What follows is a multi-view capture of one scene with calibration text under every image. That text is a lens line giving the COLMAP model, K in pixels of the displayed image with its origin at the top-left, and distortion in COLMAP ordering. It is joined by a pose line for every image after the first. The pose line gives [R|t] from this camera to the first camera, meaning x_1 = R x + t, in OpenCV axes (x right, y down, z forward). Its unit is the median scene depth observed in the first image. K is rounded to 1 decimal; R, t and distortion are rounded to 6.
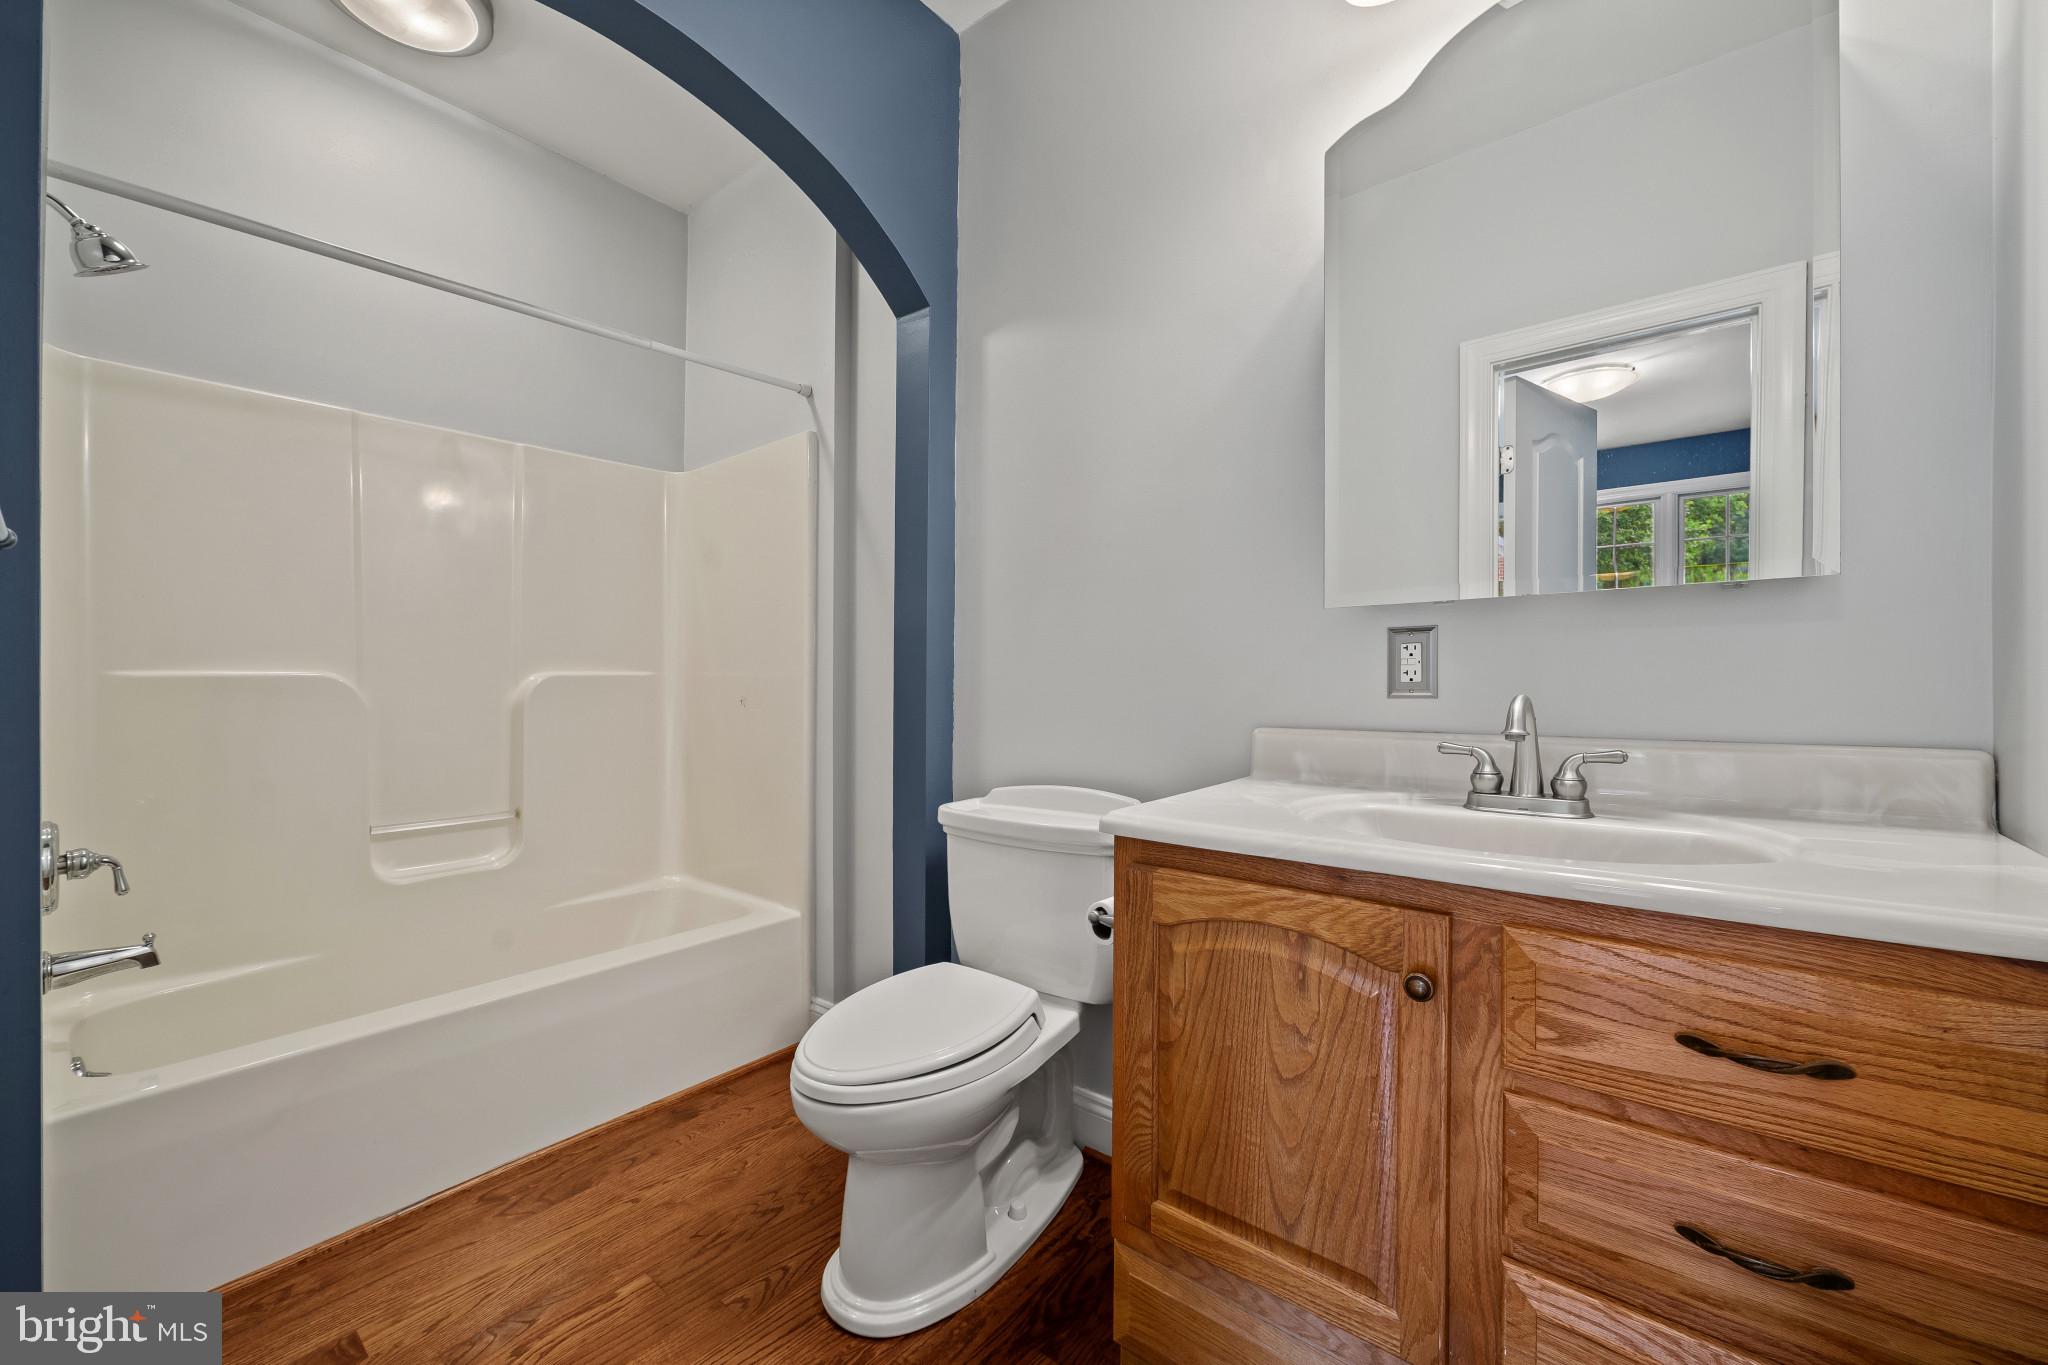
lens RADIAL K [[813.8, 0, 1016.4], [0, 813.8, 696.9], [0, 0, 1]] dist [-0.001040, 0.000387]
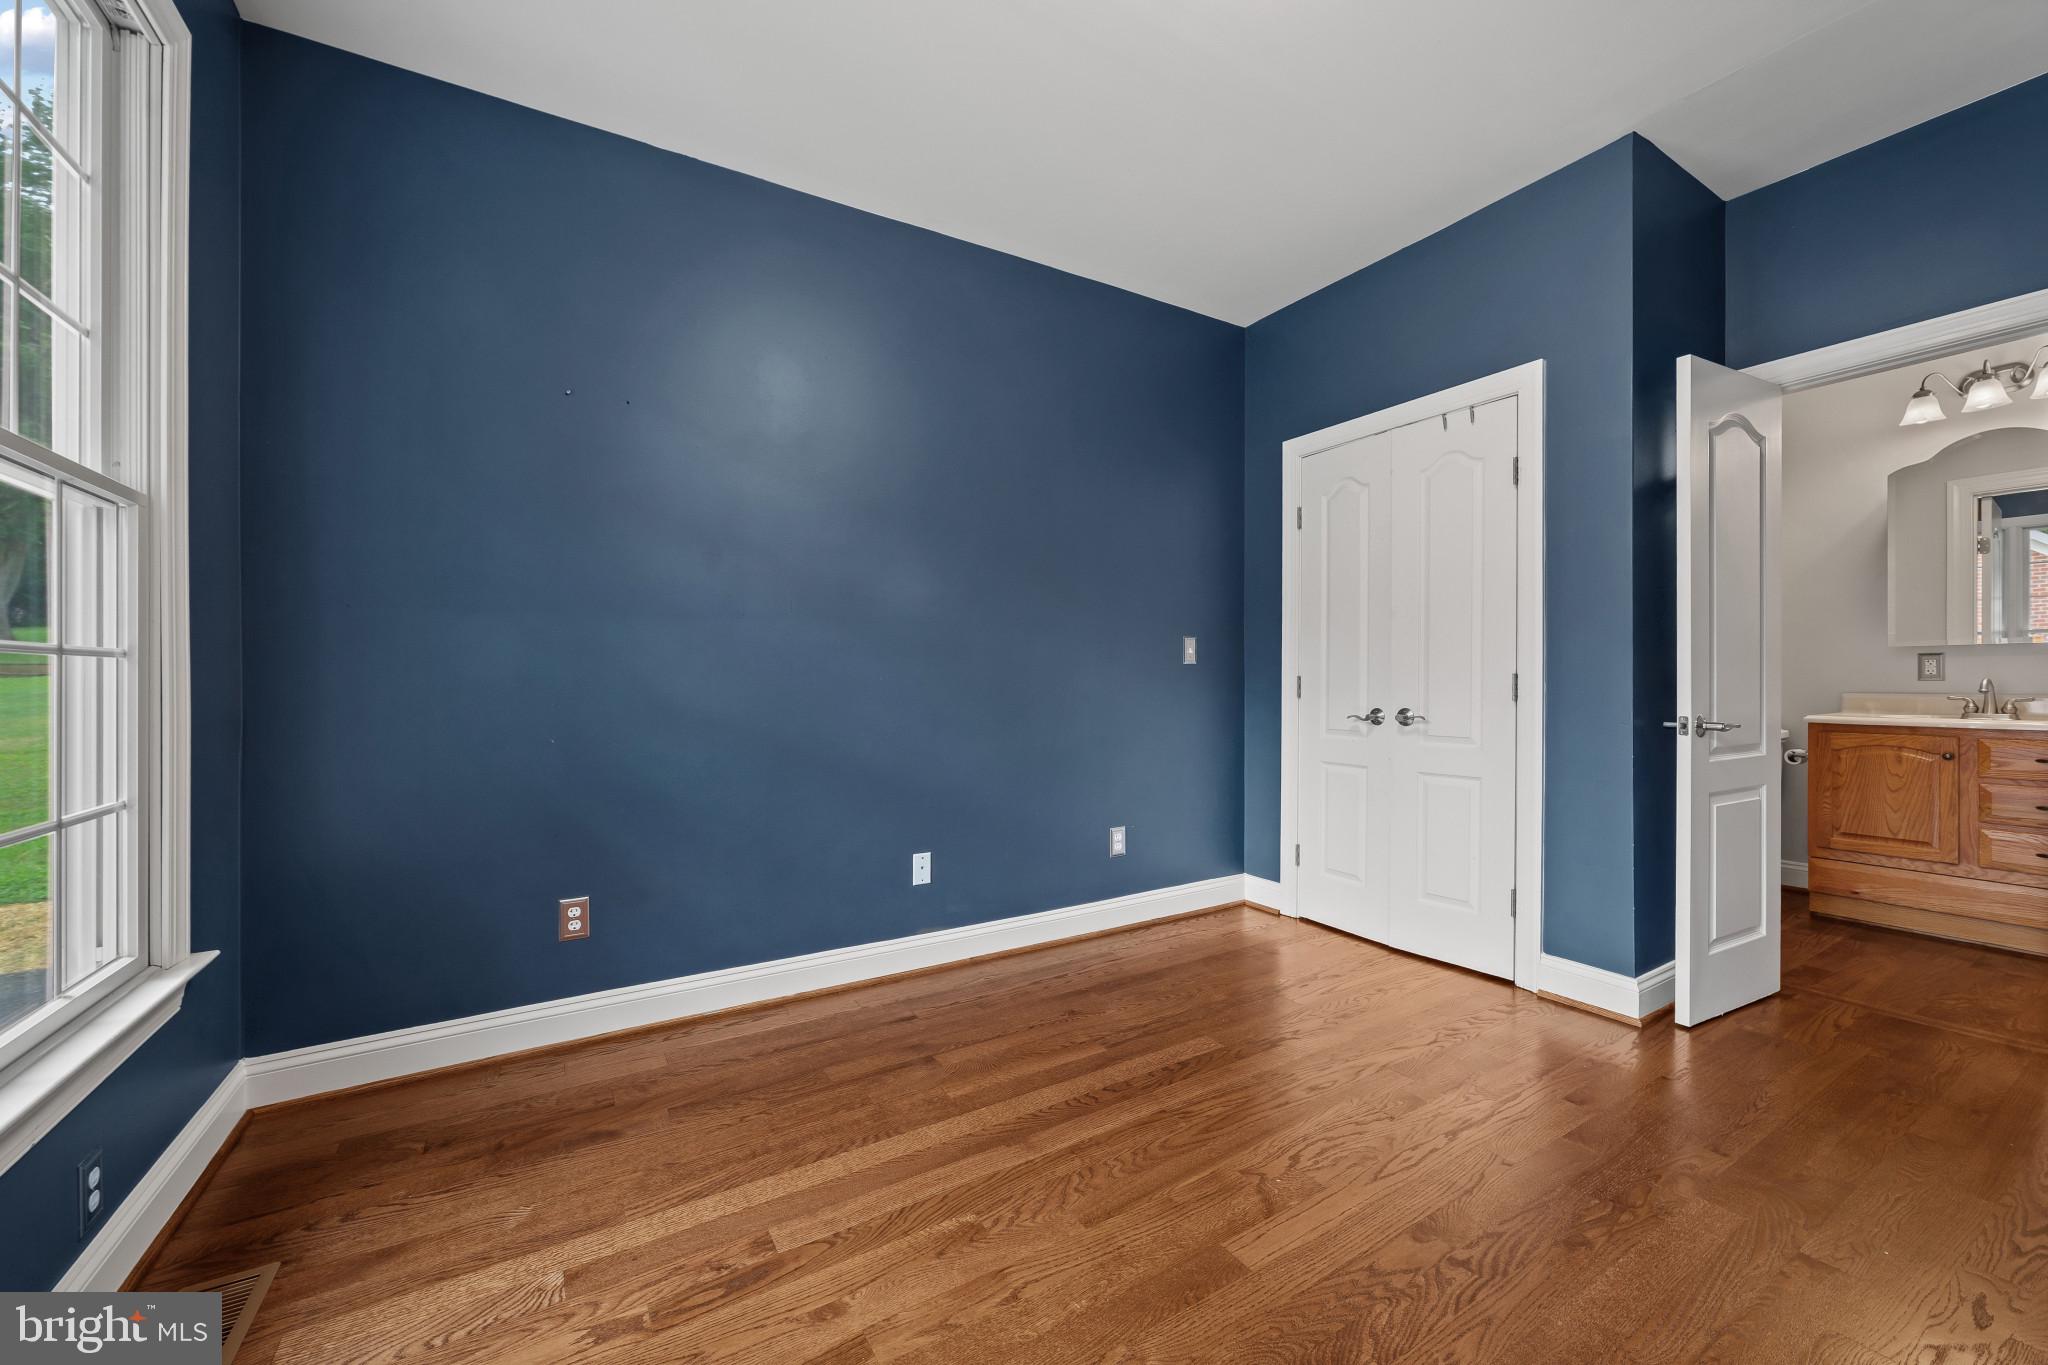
lens RADIAL K [[797.2, 0, 1028.5], [0, 797.2, 680.8], [0, 0, 1]] dist [-0.017118, 0.006276]
pose [[0.939616, 0.001780, -0.342225, -1.817813], [-0.009292, 0.999751, -0.020312, 0.105714], [0.342103, 0.022266, 0.939398, -3.133533]]
